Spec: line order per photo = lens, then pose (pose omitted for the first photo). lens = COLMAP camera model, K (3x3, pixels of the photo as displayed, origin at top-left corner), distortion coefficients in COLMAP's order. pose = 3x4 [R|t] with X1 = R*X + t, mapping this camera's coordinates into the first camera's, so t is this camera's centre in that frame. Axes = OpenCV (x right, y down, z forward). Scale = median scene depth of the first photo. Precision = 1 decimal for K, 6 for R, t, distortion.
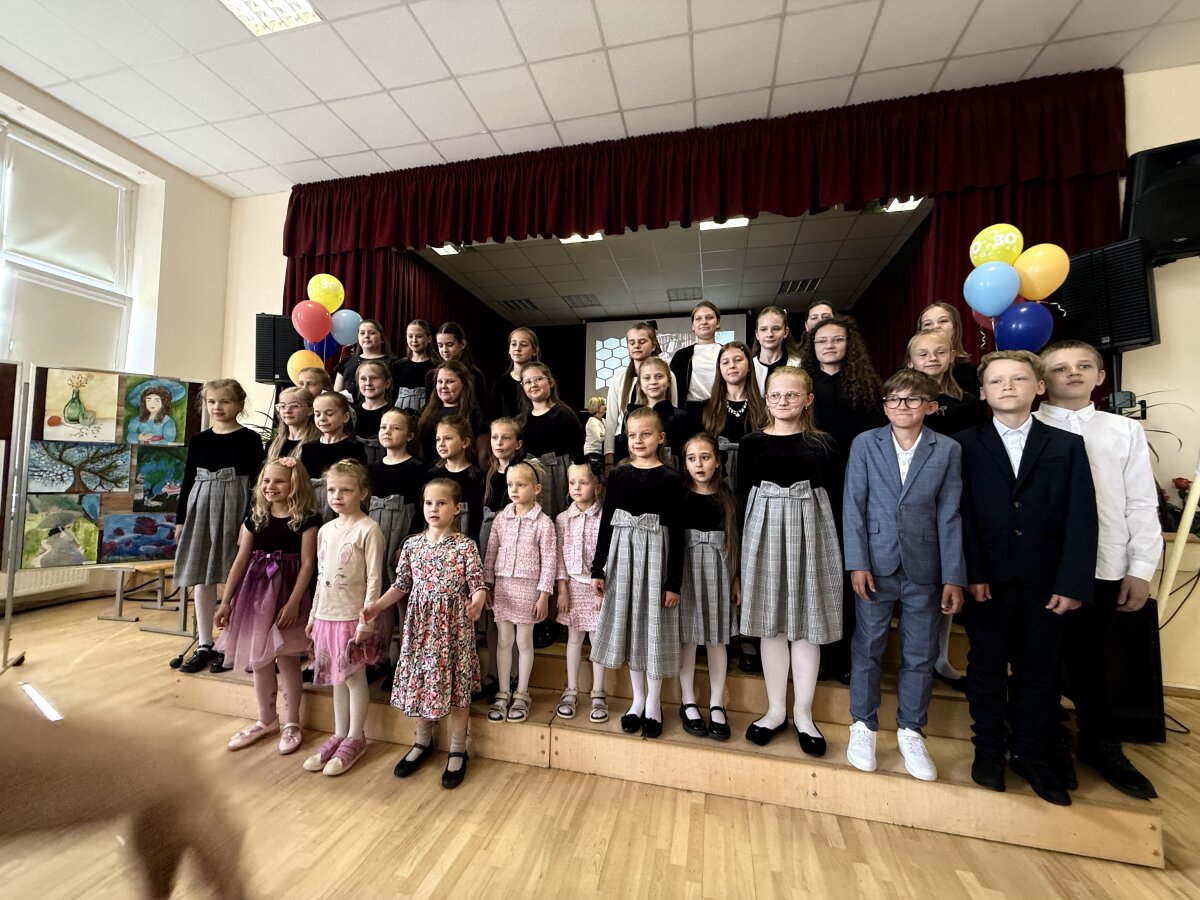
lens RADIAL K [[480.9, 0, 596.6], [0, 480.9, 448.2], [0, 0, 1]] dist [0.001844, 0.000253]
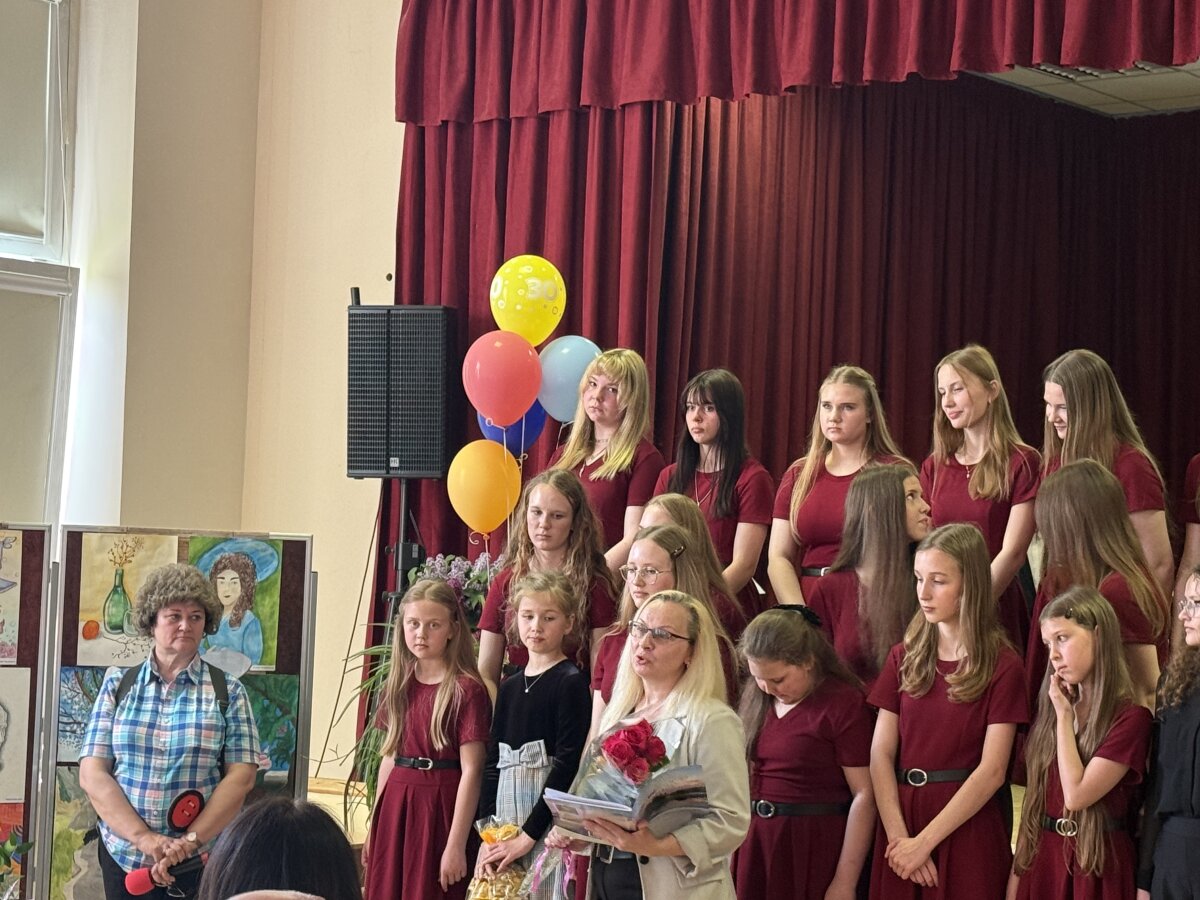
lens RADIAL K [[2733.6, 0, 600.0], [0, 2733.6, 450.0], [0, 0, 1]] dist [0.120469, -0.041286]
pose [[0.911602, -0.007828, -0.411000, 0.446838], [0.004695, 0.999952, -0.008630, -0.155213], [0.411048, 0.005938, 0.911595, -1.064601]]
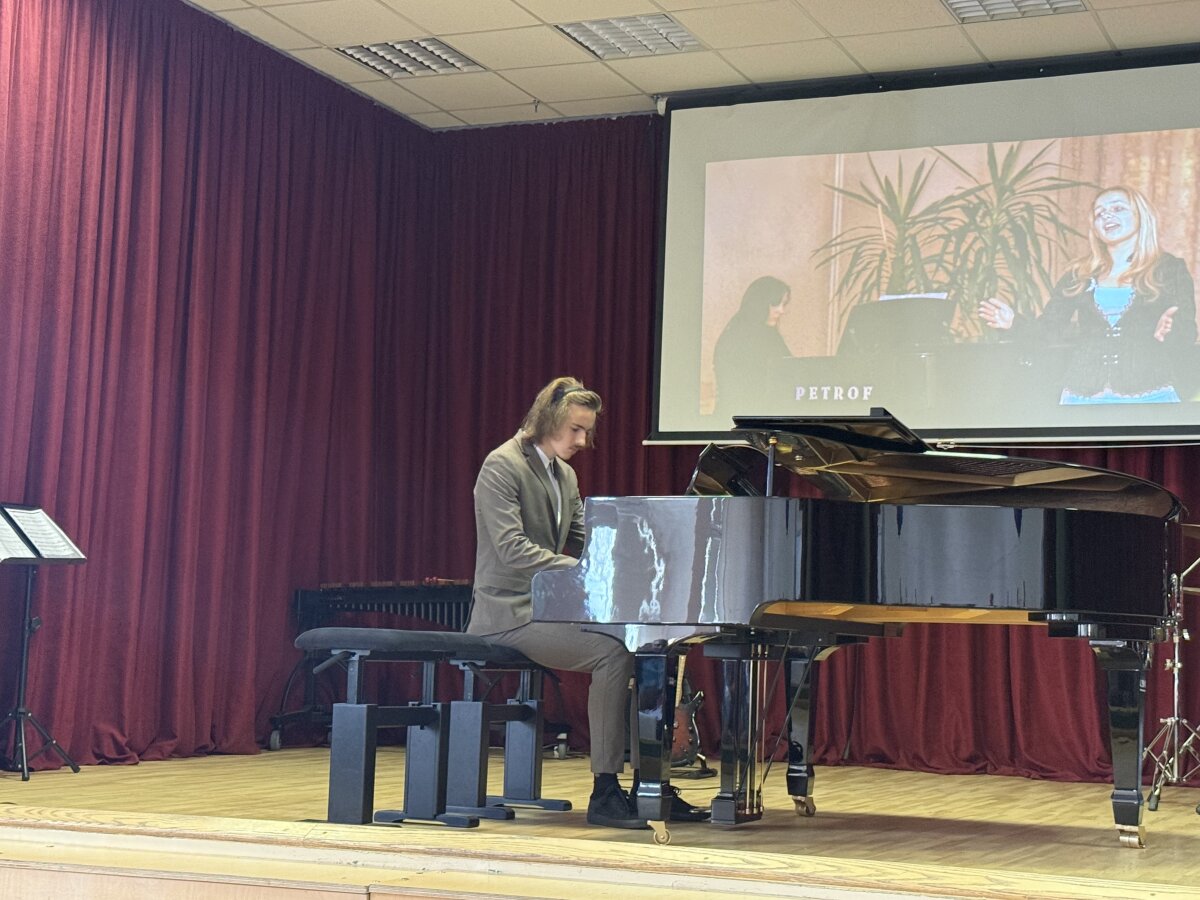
lens RADIAL K [[2007.4, 0, 600.0], [0, 2007.4, 450.0], [0, 0, 1]] dist [0.123015, -0.026848]
pose [[0.983537, -0.002608, -0.180686, 0.317927], [-0.007239, 0.998525, -0.053818, -0.029850], [0.180559, 0.054240, 0.982067, -0.200474]]
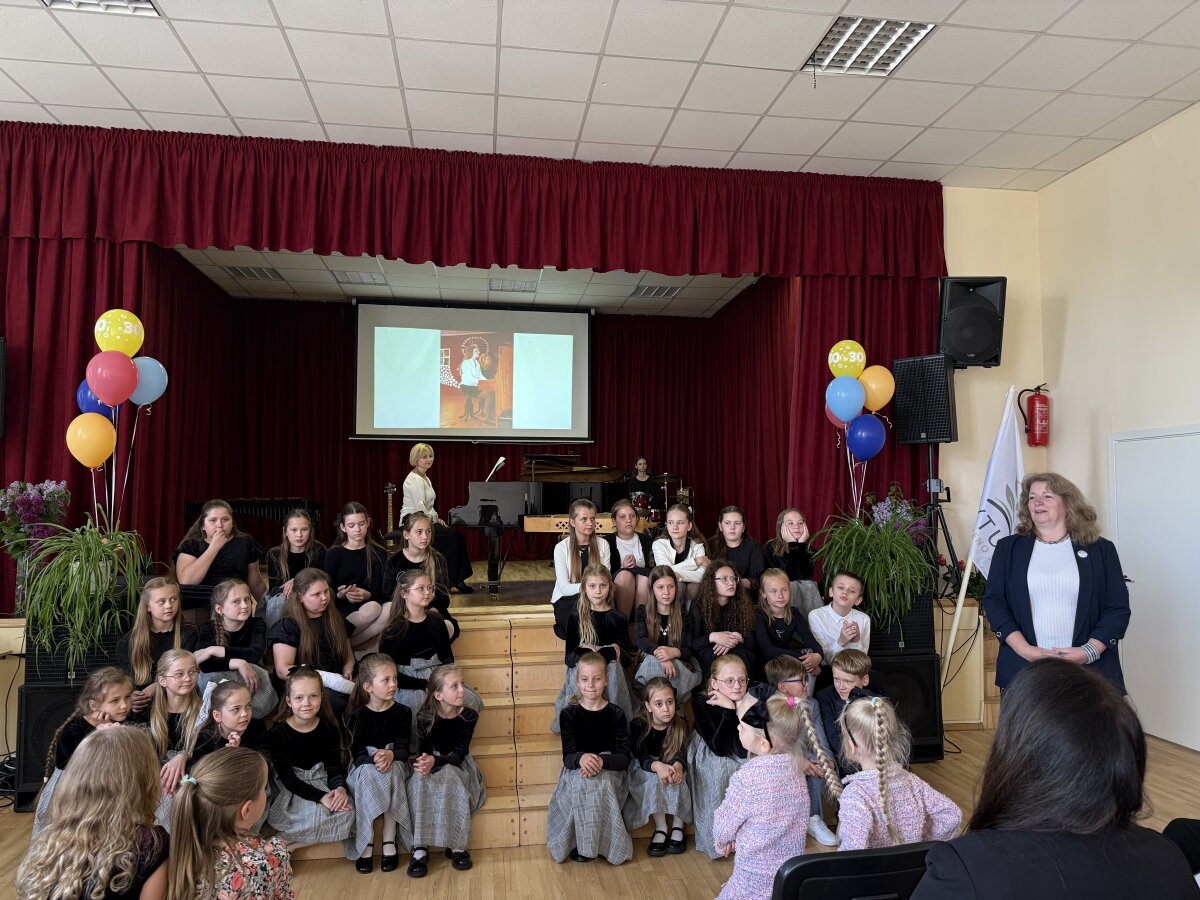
lens RADIAL K [[849.4, 0, 602.0], [0, 849.4, 450.4], [0, 0, 1]] dist [0.124659, -0.184826]
pose [[0.928235, 0.007791, 0.371913, -0.330531], [-0.007252, 0.999970, -0.002849, -0.132211], [-0.371924, -0.000053, 0.928263, -0.484121]]
